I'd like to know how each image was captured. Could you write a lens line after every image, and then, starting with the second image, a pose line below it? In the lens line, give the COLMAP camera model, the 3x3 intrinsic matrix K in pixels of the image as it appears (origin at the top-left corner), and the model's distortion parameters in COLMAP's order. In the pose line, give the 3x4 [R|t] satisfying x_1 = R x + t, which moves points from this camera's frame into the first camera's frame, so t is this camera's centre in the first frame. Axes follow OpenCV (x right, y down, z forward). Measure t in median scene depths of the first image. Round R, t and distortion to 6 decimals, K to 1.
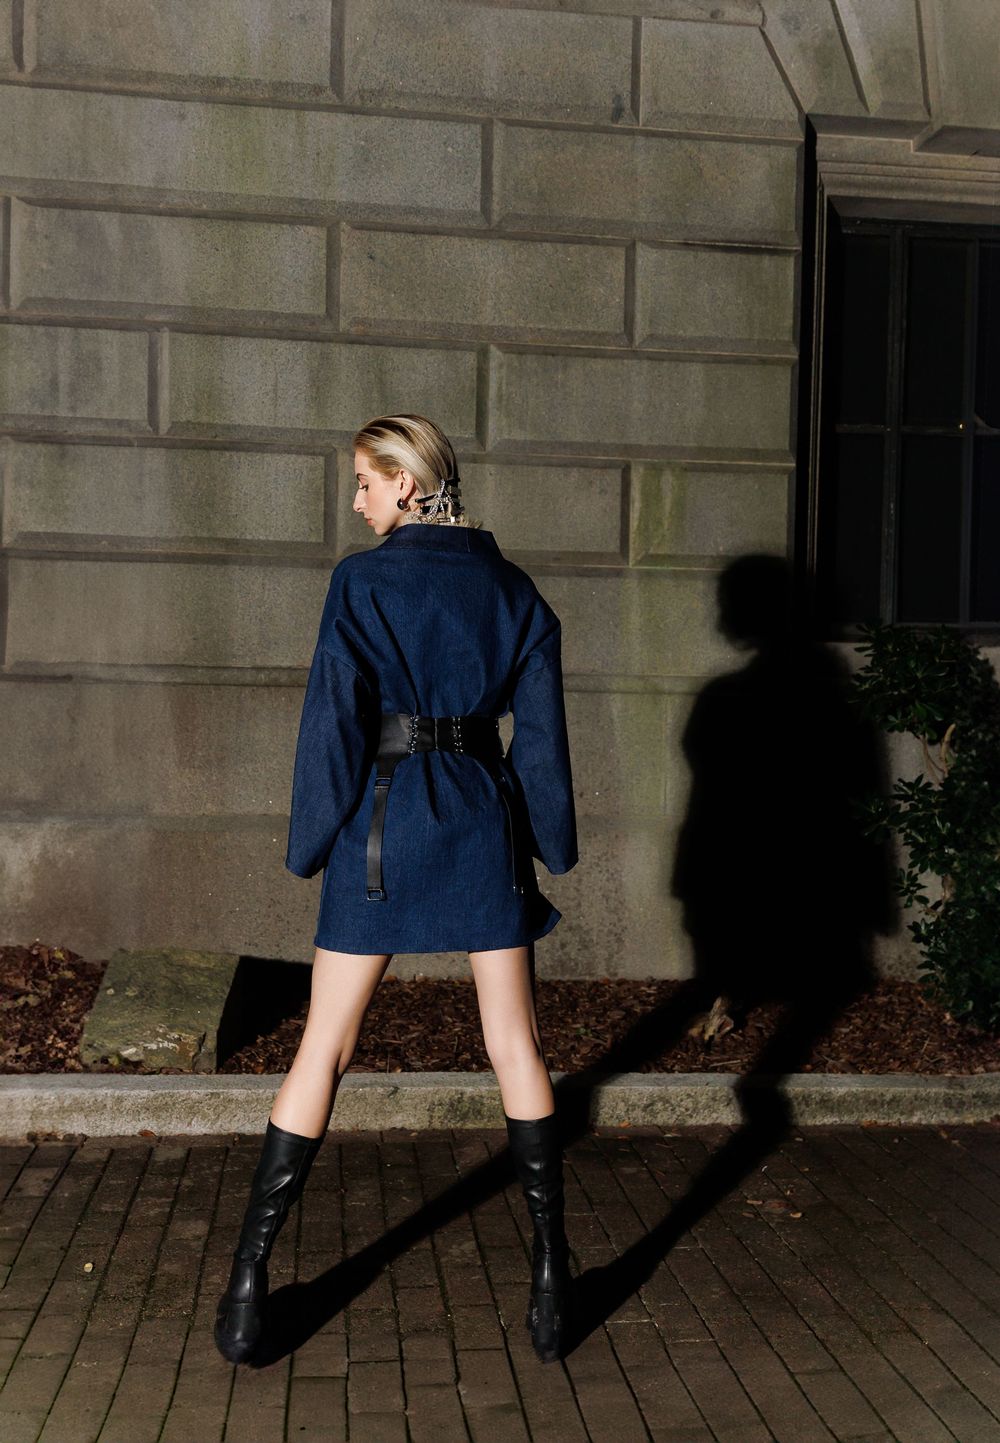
lens RADIAL K [[1432.6, 0, 513.3], [0, 1432.6, 717.4], [0, 0, 1]] dist [0.047777, 0.000000]
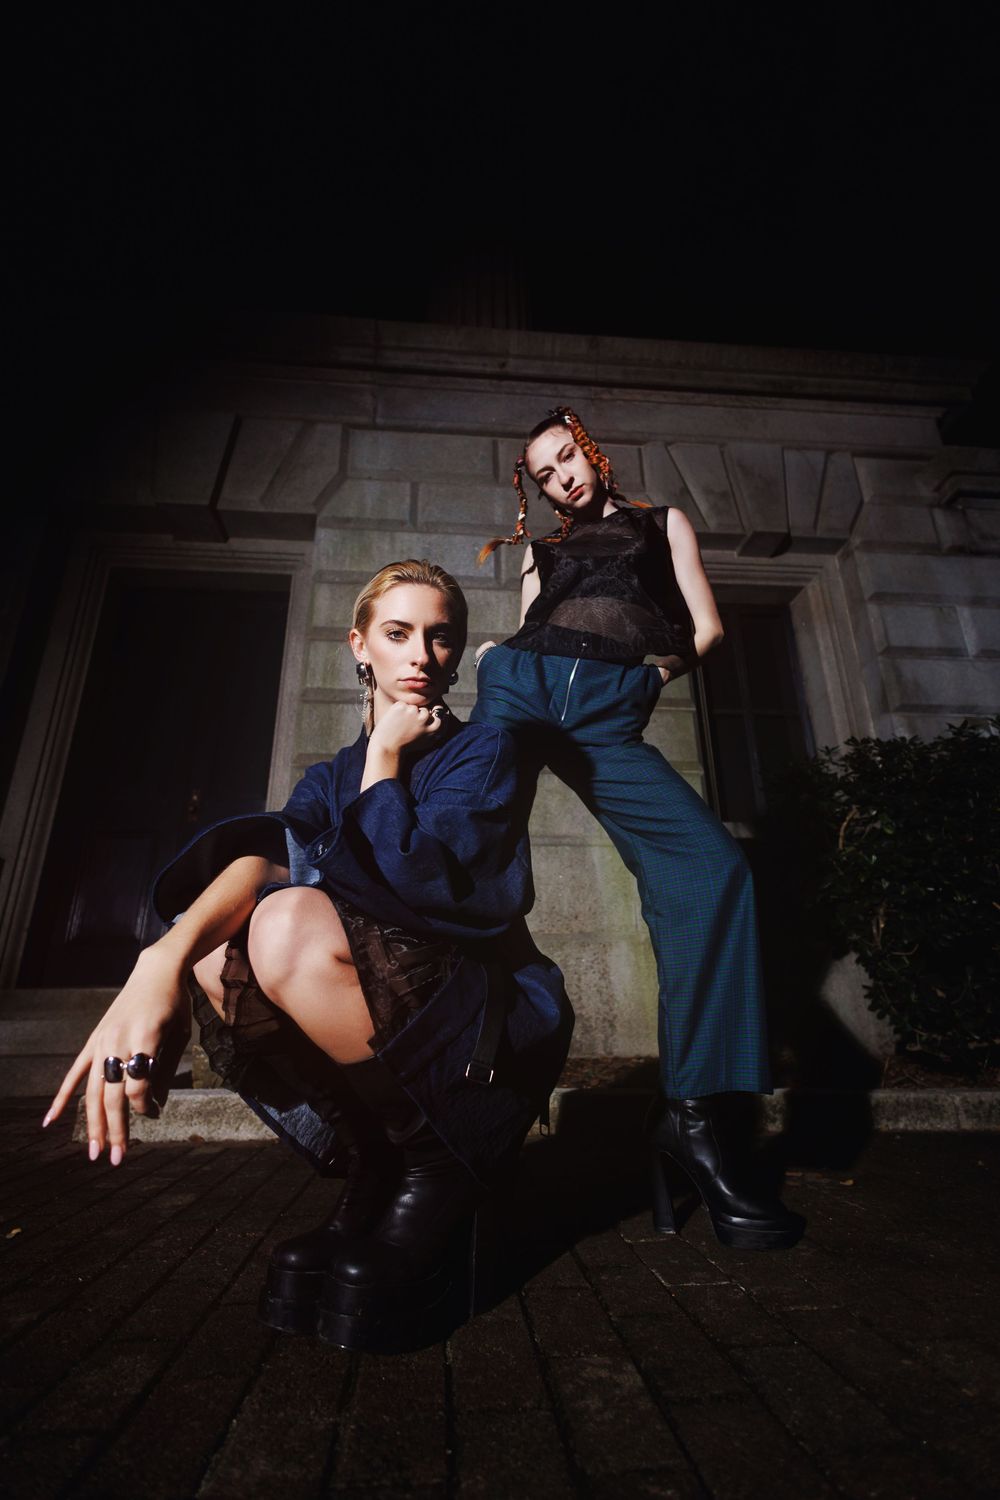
lens RADIAL K [[694.5, 0, 499.1], [0, 694.5, 755.6], [0, 0, 1]] dist [0.006472, -0.002116]
pose [[0.998397, -0.044976, -0.034368, 0.001899], [0.029572, 0.932168, -0.360815, 0.150948], [0.048265, 0.359221, 0.932004, 0.295395]]
